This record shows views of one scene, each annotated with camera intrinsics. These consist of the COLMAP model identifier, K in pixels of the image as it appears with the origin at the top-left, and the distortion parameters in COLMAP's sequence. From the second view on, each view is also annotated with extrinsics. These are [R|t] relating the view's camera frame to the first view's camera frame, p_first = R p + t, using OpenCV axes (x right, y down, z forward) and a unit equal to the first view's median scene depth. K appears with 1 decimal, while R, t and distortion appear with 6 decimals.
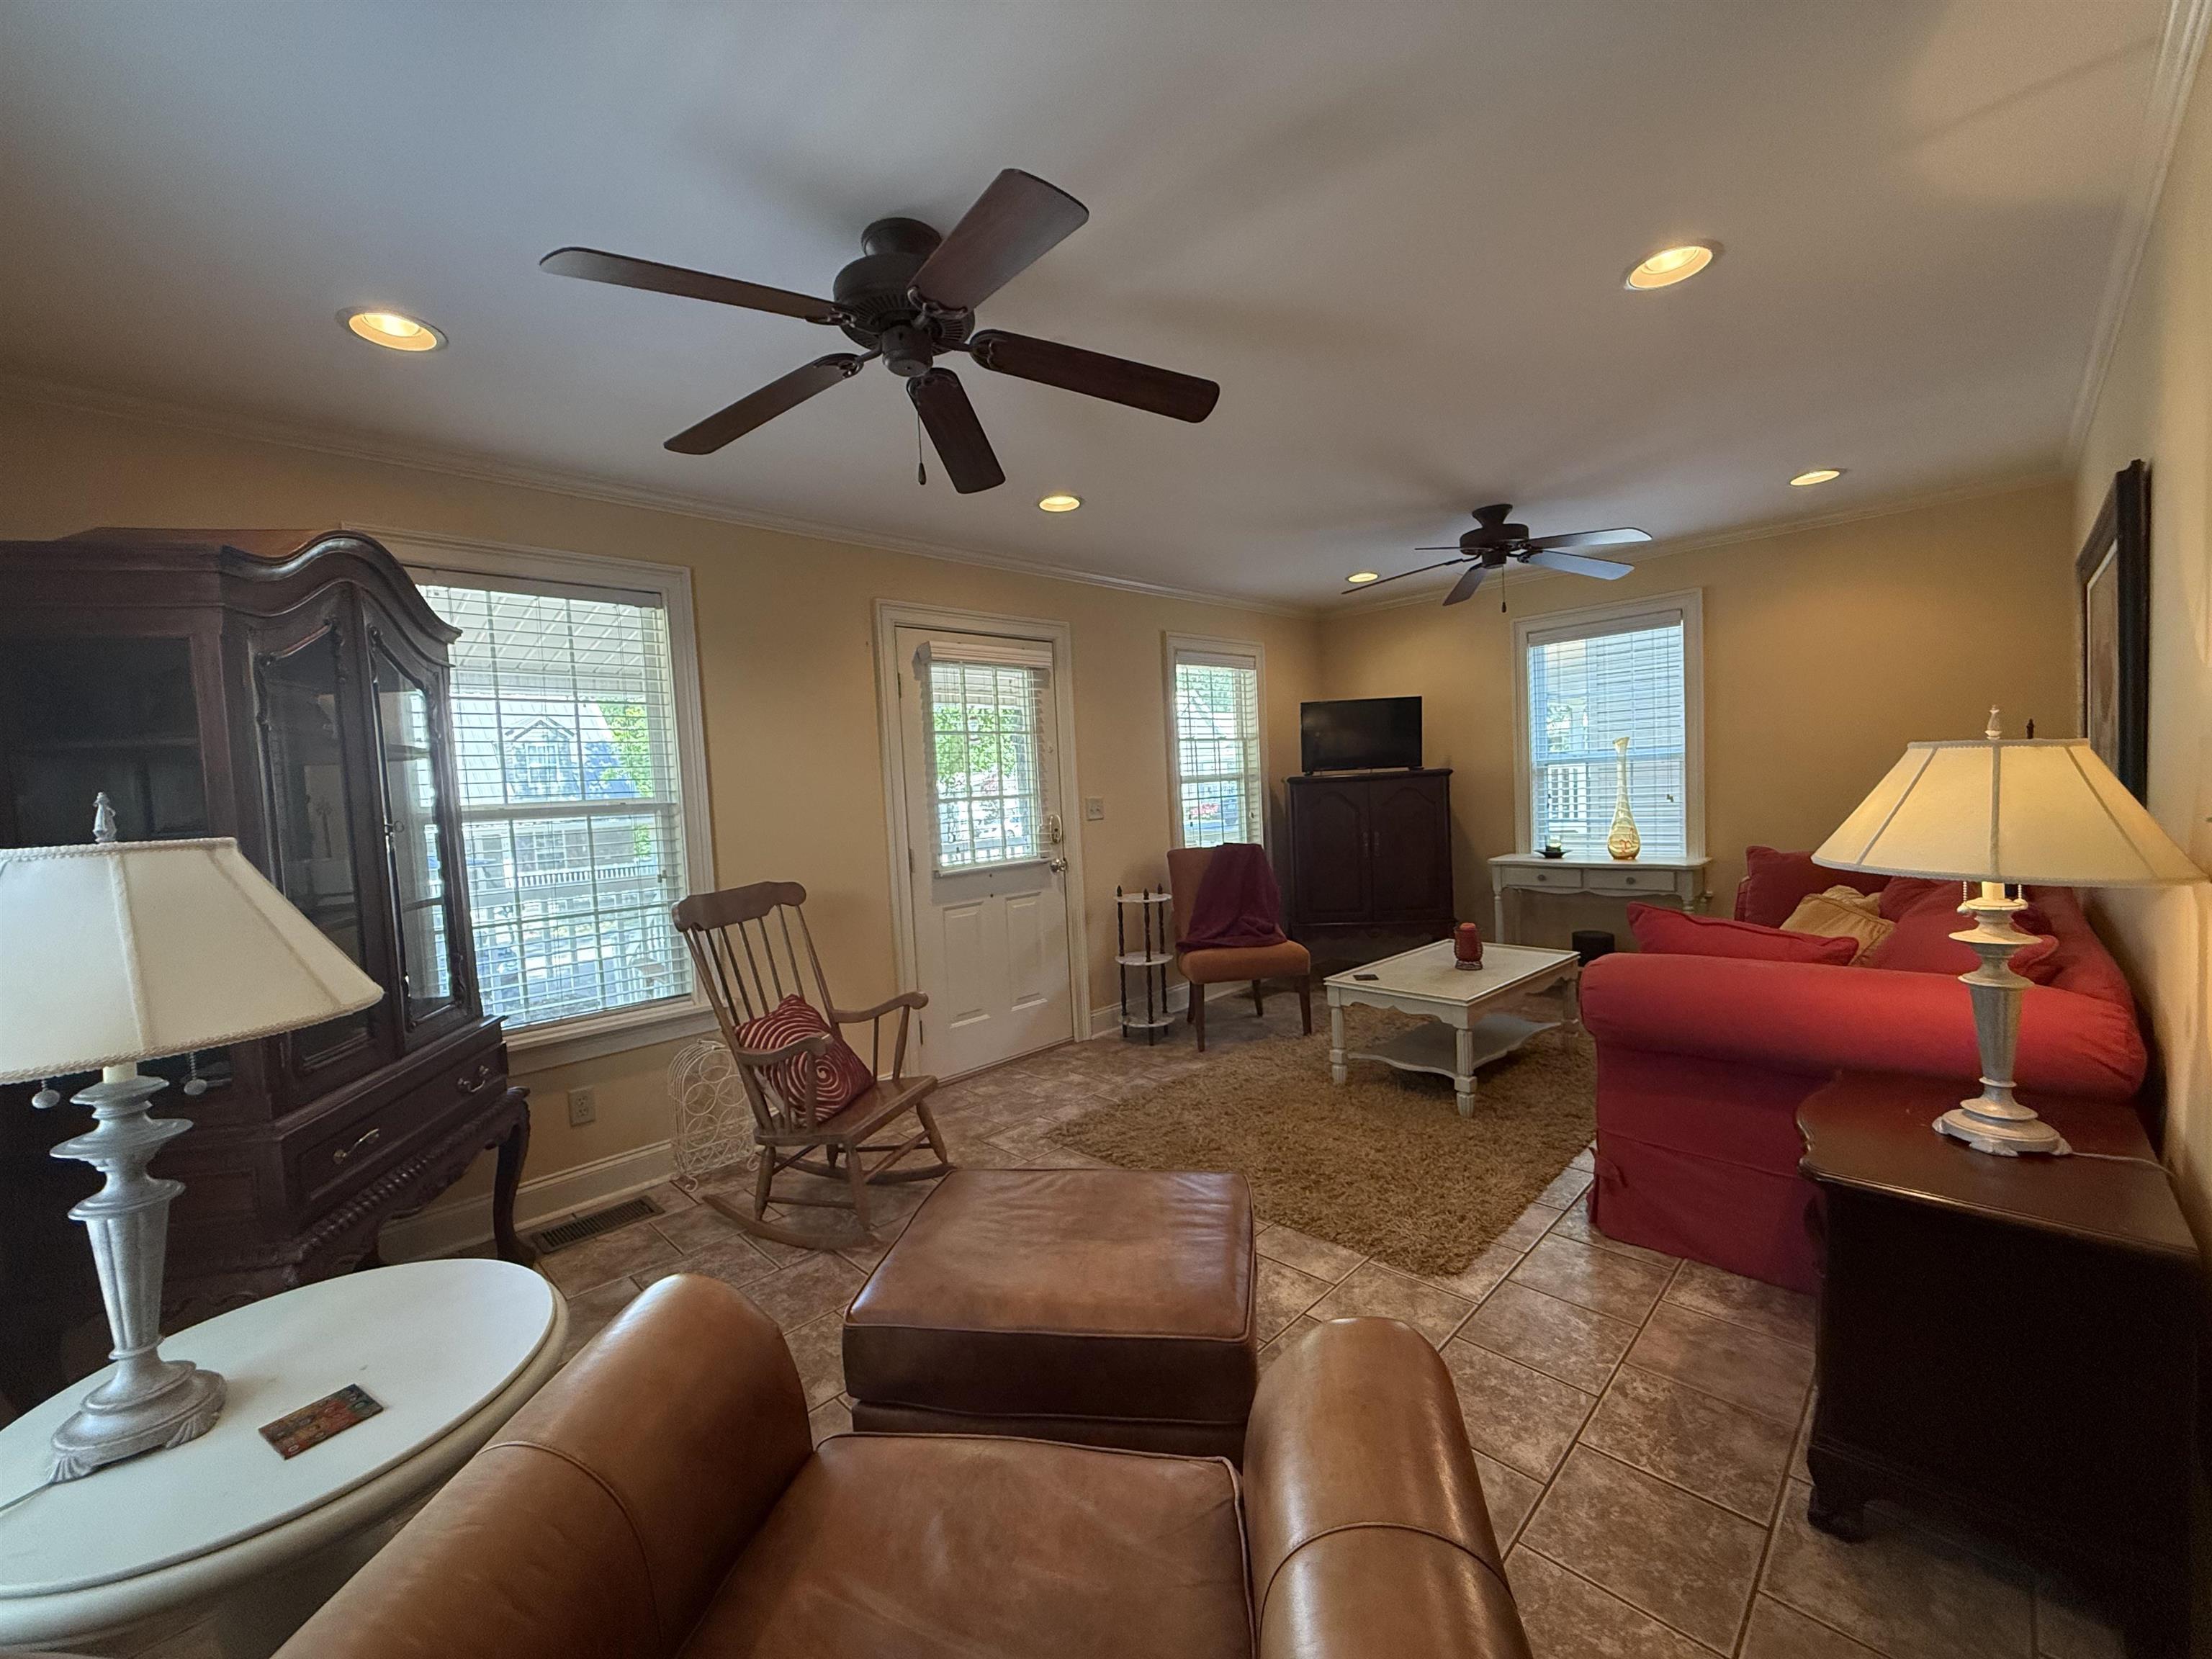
lens RADIAL K [[884.4, 0, 1101.0], [0, 884.4, 831.8], [0, 0, 1]] dist [0.001834, 0.000923]
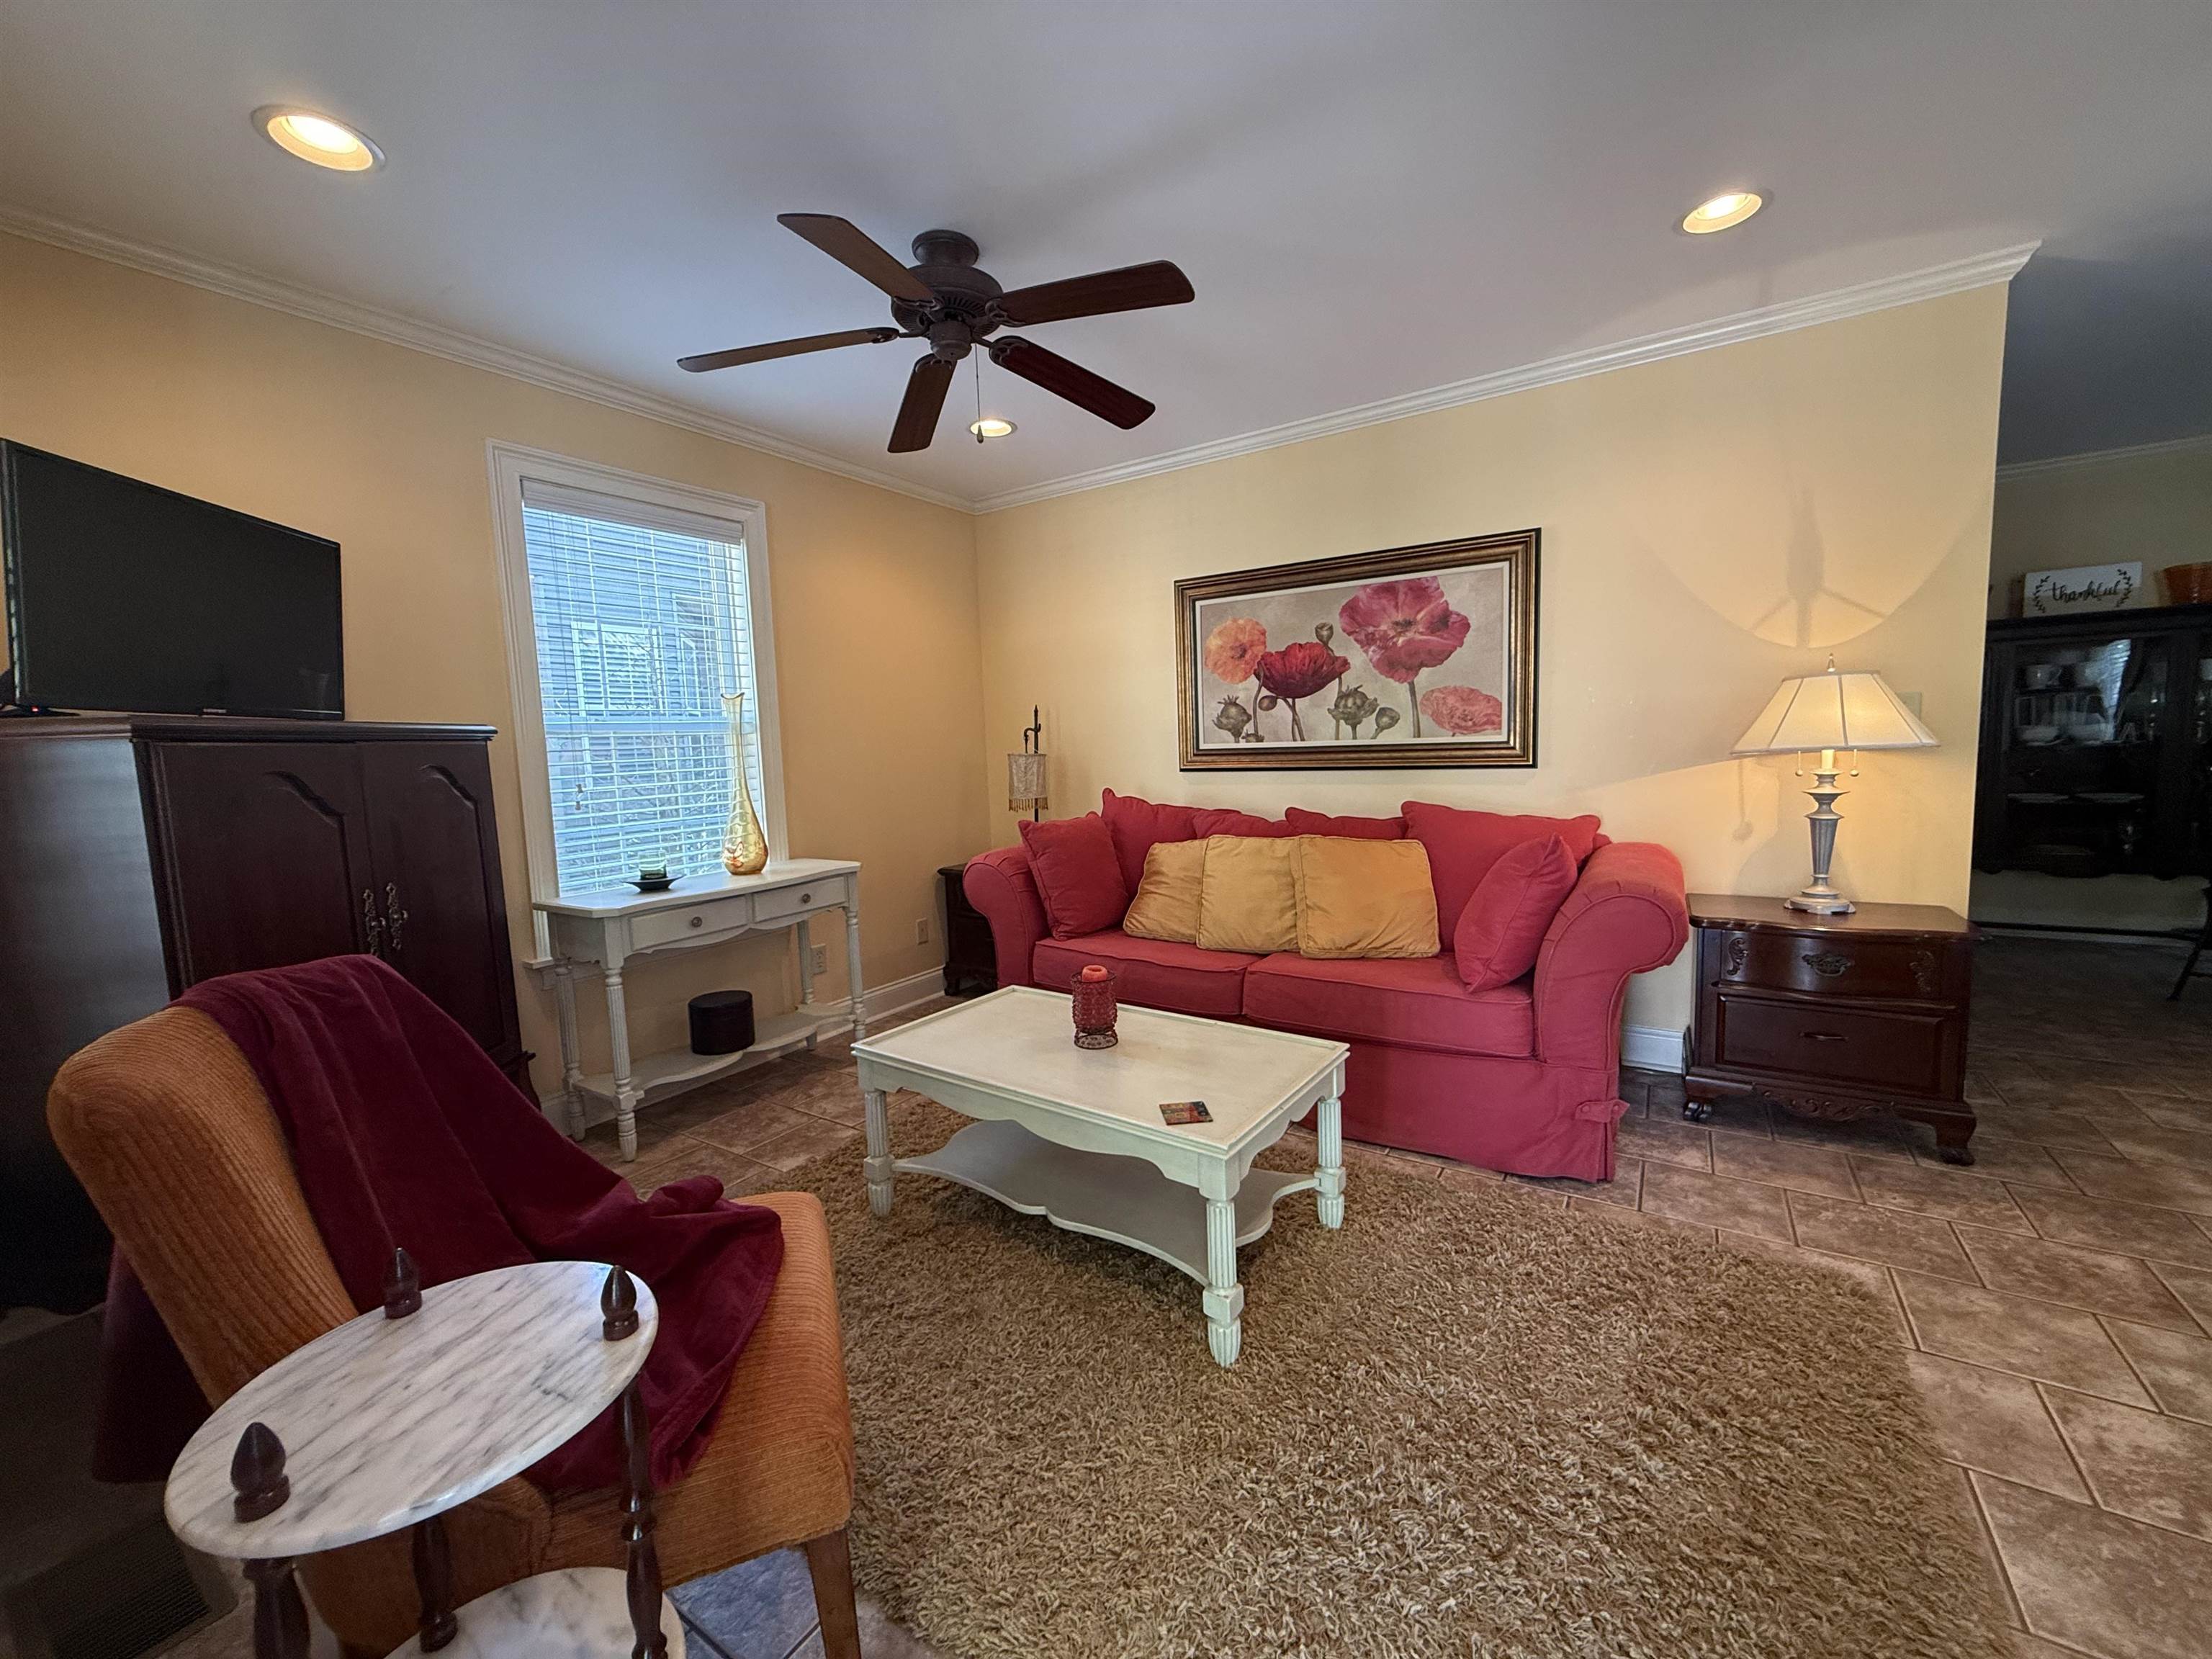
lens RADIAL K [[884.4, 0, 1104.1], [0, 884.4, 825.1], [0, 0, 1]] dist [0.001834, 0.000923]
pose [[-0.213303, -0.036428, 0.976307, -0.119806], [0.101164, 0.993109, 0.059158, -0.018901], [-0.971734, 0.111386, -0.208148, 0.877720]]
